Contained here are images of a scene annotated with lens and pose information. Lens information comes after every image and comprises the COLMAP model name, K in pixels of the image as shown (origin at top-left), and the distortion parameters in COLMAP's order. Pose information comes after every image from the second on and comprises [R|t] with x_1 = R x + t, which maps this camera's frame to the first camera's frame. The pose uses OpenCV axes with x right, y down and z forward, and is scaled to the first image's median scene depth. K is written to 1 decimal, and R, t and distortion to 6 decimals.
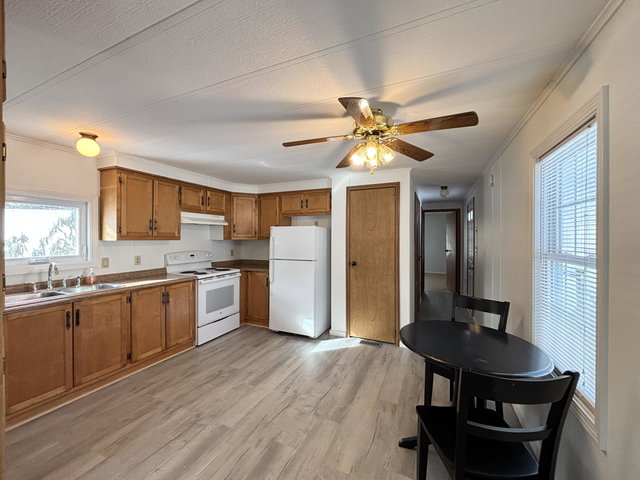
lens RADIAL K [[257.1, 0, 318.7], [0, 257.1, 239.1], [0, 0, 1]] dist [0.000819, 0.000586]
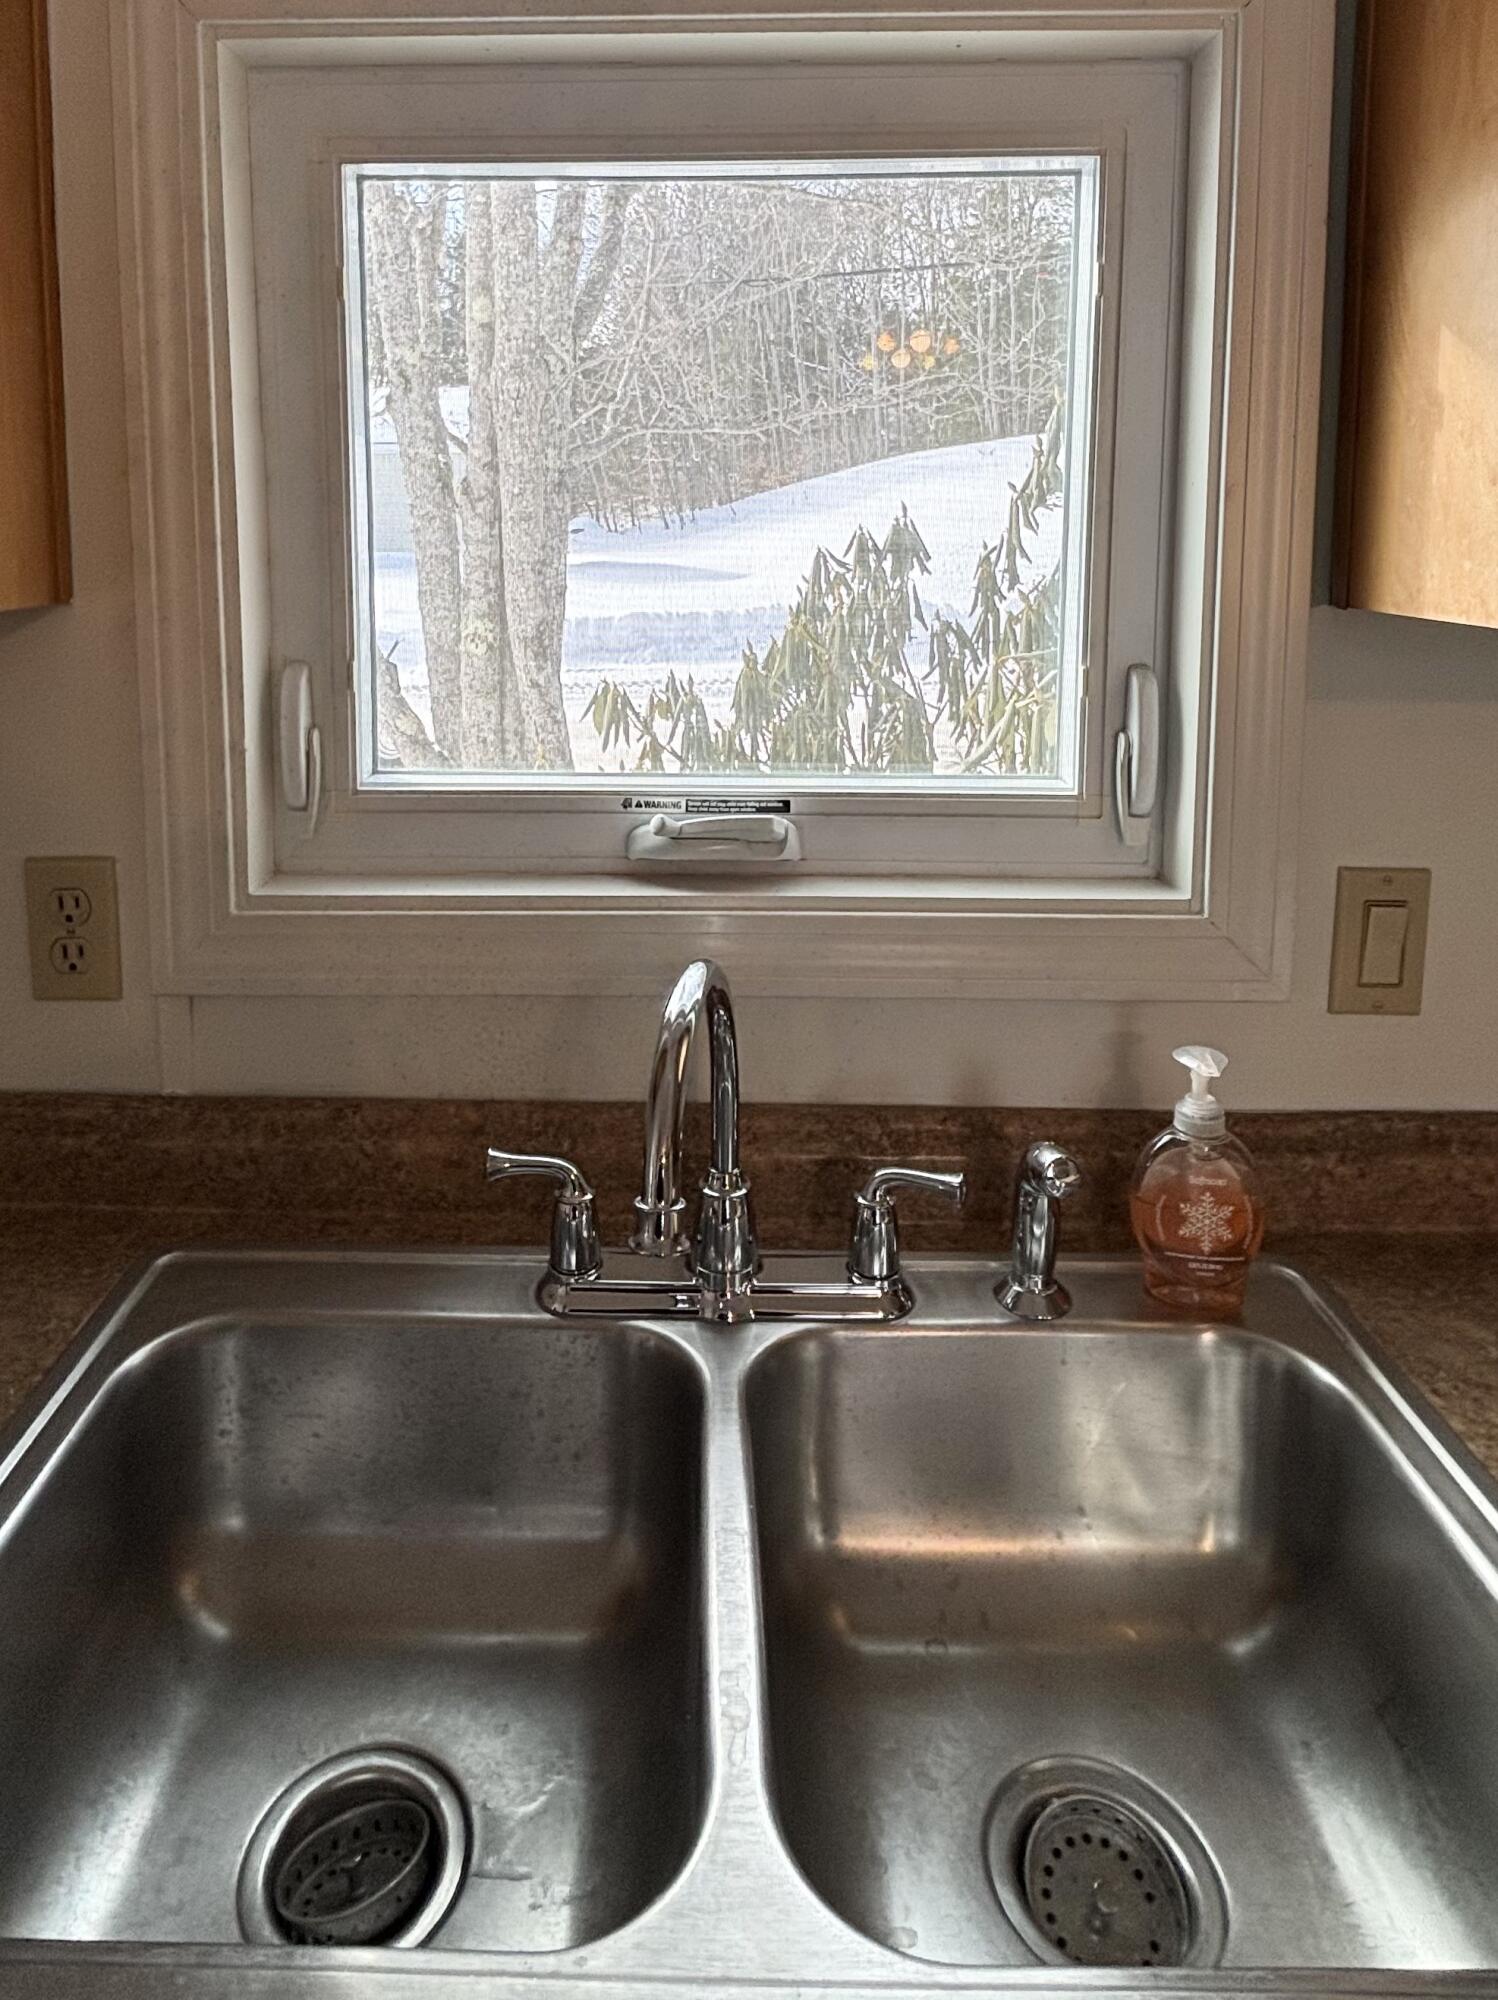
lens RADIAL K [[803.5, 0, 747.2], [0, 803.5, 1001.1], [0, 0, 1]] dist [0.000819, 0.000586]
pose [[0.395840, 0.061853, -0.916234, -0.704838], [-0.010823, 0.997974, 0.062696, 0.097507], [0.918256, -0.014901, 0.395707, 0.766849]]
